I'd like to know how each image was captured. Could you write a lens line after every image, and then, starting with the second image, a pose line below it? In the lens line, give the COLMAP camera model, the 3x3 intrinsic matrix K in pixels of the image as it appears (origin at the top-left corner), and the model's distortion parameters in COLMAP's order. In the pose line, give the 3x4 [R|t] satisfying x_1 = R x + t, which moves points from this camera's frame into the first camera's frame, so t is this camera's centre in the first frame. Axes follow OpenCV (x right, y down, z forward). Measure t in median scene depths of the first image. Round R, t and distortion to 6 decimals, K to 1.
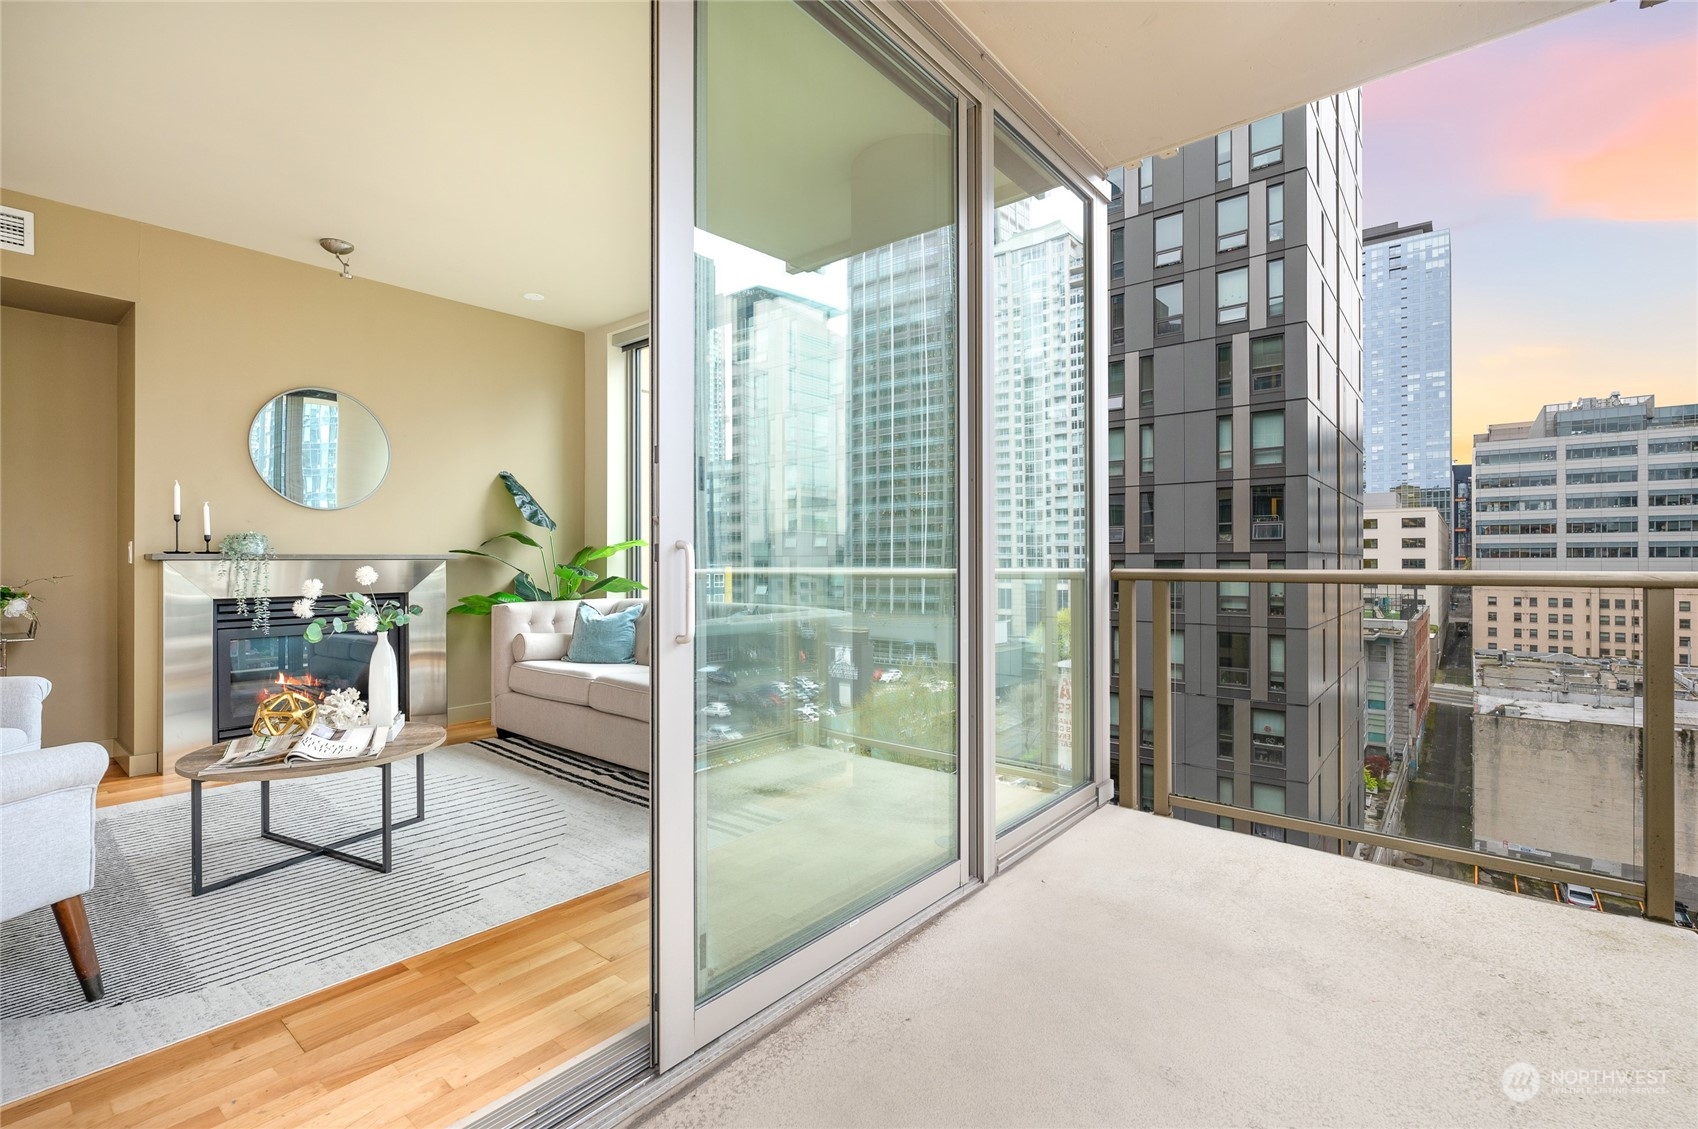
lens RADIAL K [[757.8, 0, 849.4], [0, 757.8, 559.7], [0, 0, 1]] dist [-0.000067, -0.000055]
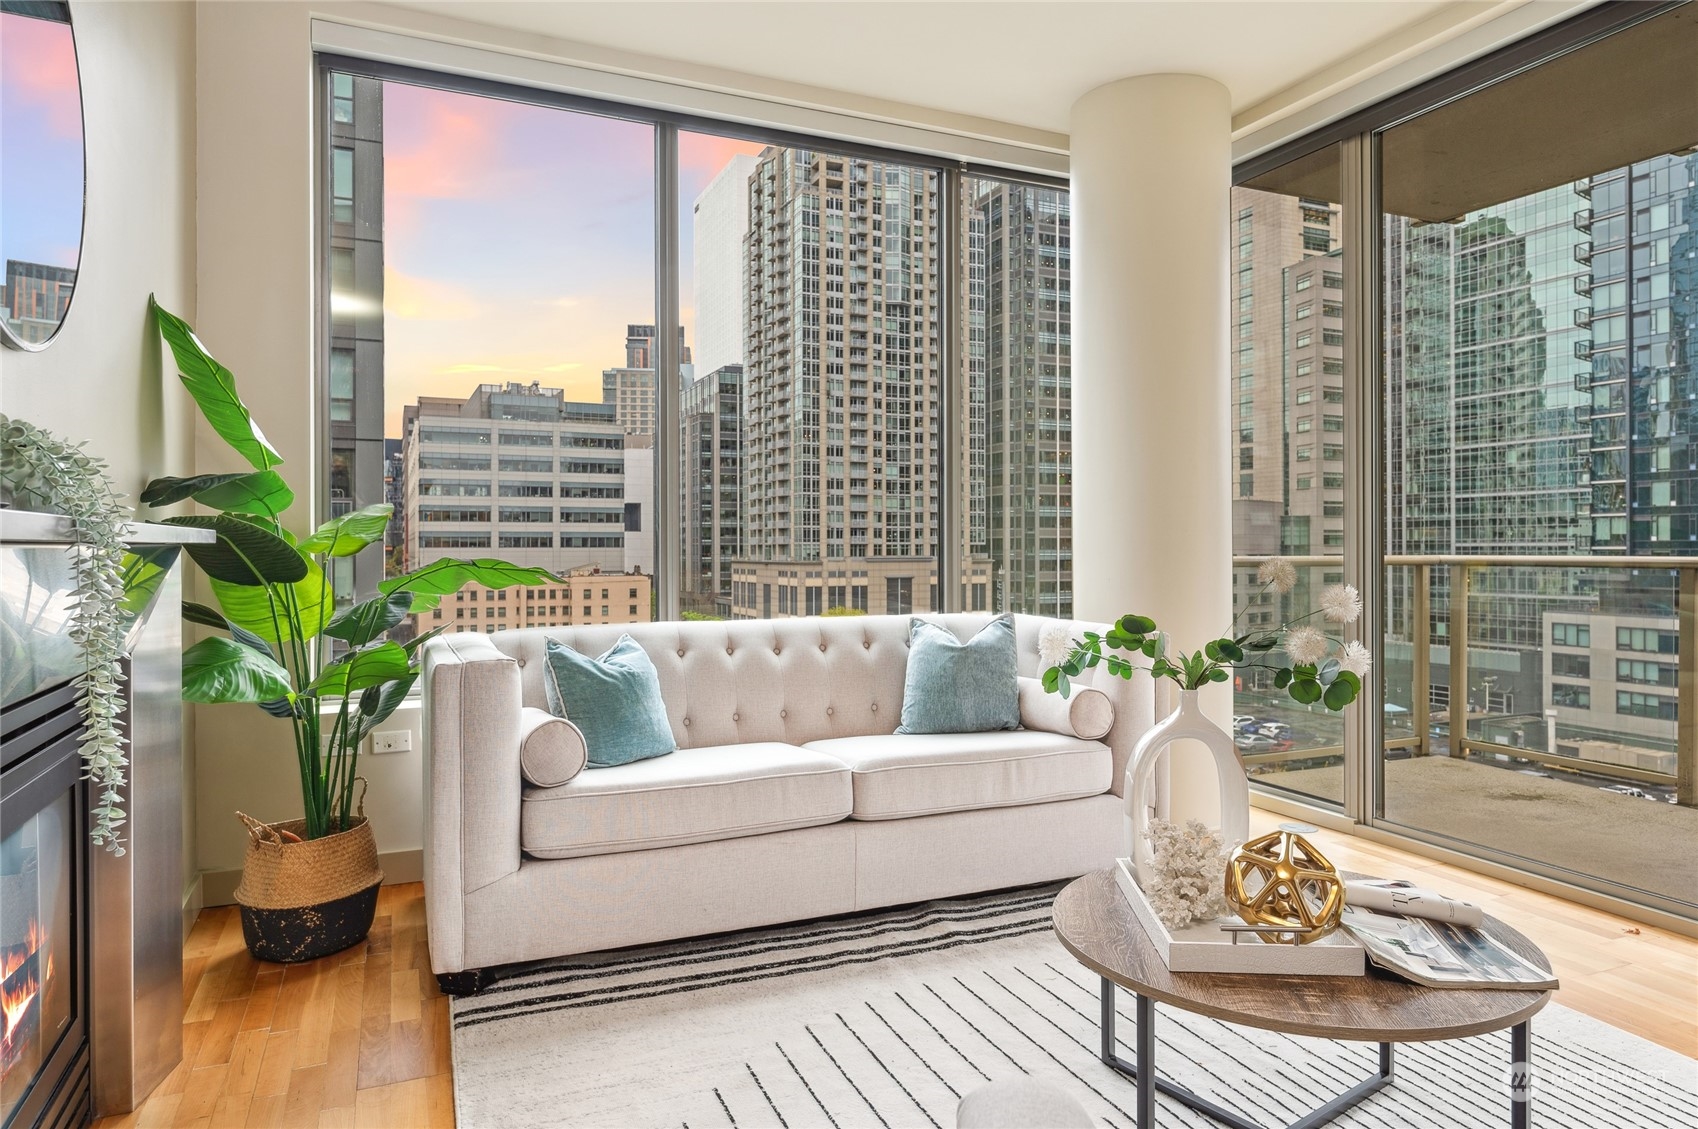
lens RADIAL K [[1043.1, 0, 854.8], [0, 1043.1, 550.1], [0, 0, 1]] dist [-0.000790, 0.000536]
pose [[0.445025, 0.000062, 0.895518, -0.740673], [-0.000541, 1.000000, 0.000199, 0.002002], [-0.895518, -0.000573, 0.445025, 0.495319]]
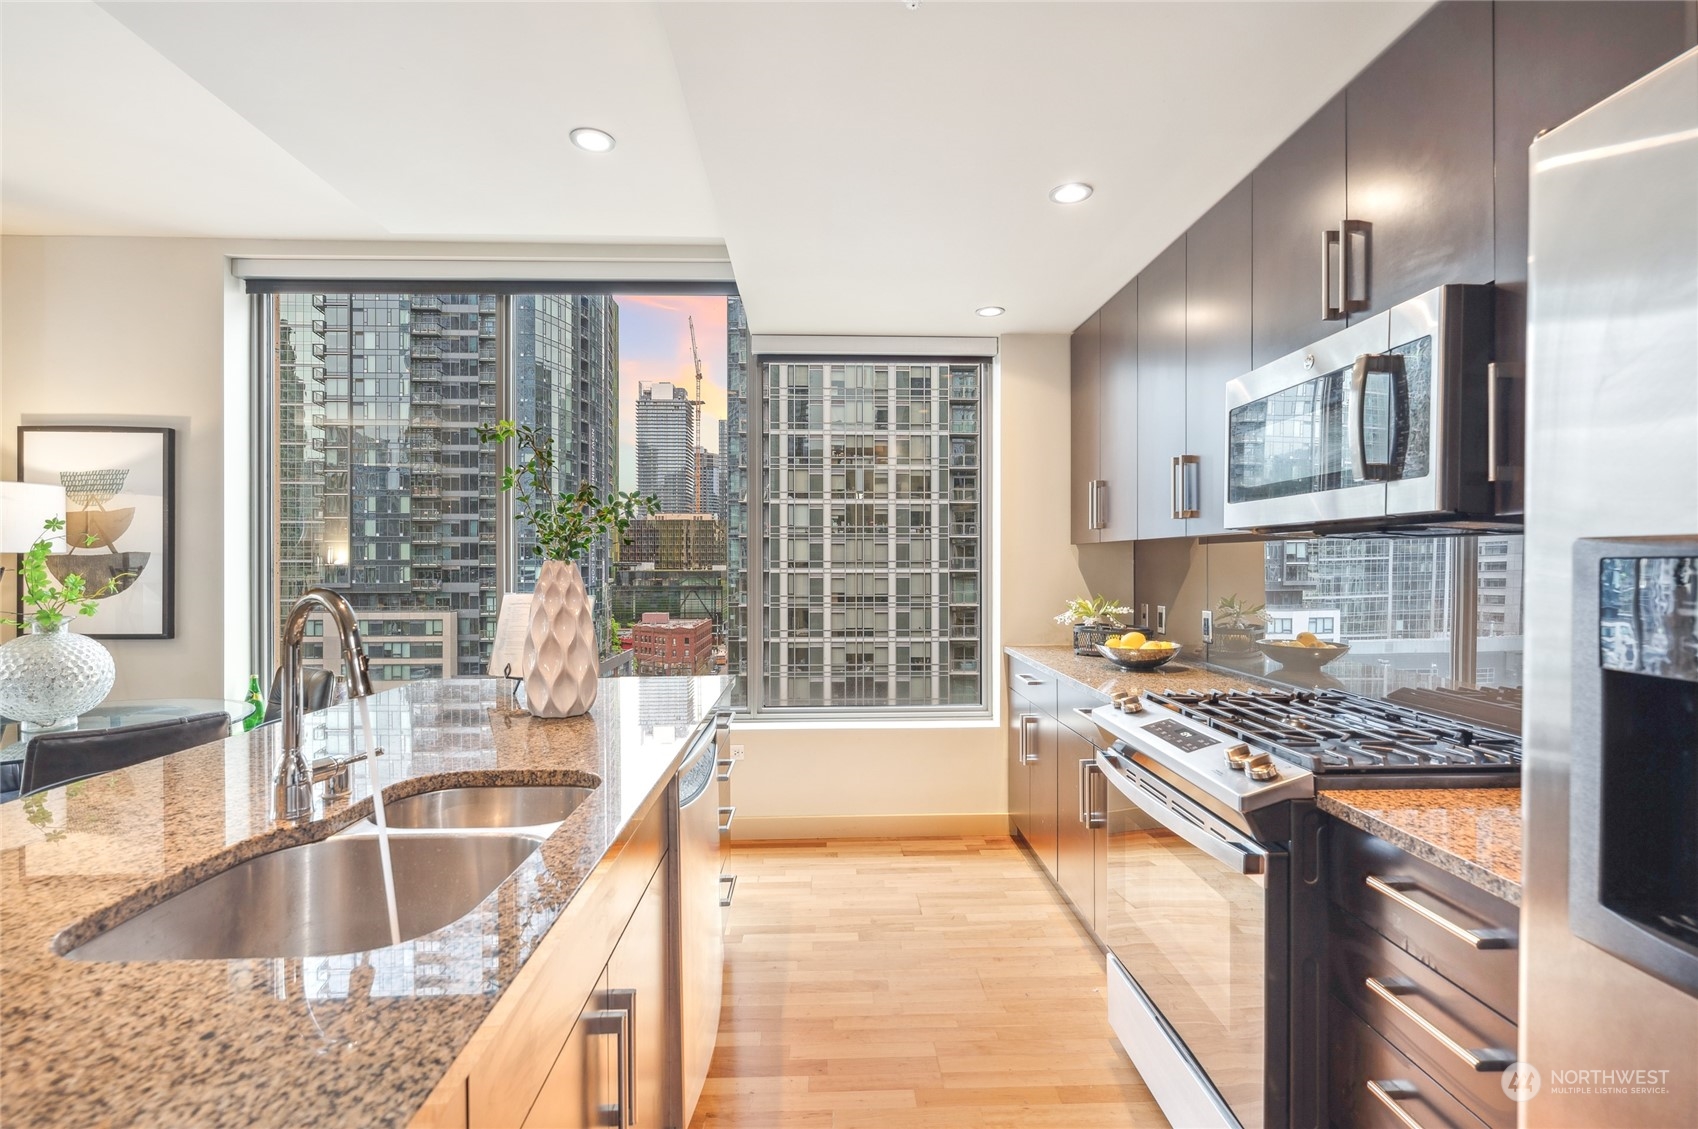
lens RADIAL K [[768.2, 0, 850.7], [0, 768.2, 562.7], [0, 0, 1]] dist [0.000567, -0.000256]
pose [[-0.663962, 0.001530, 0.747764, -1.182804], [-0.000853, 0.999996, -0.002803, -0.043149], [-0.747765, -0.002499, -0.663958, -0.118002]]
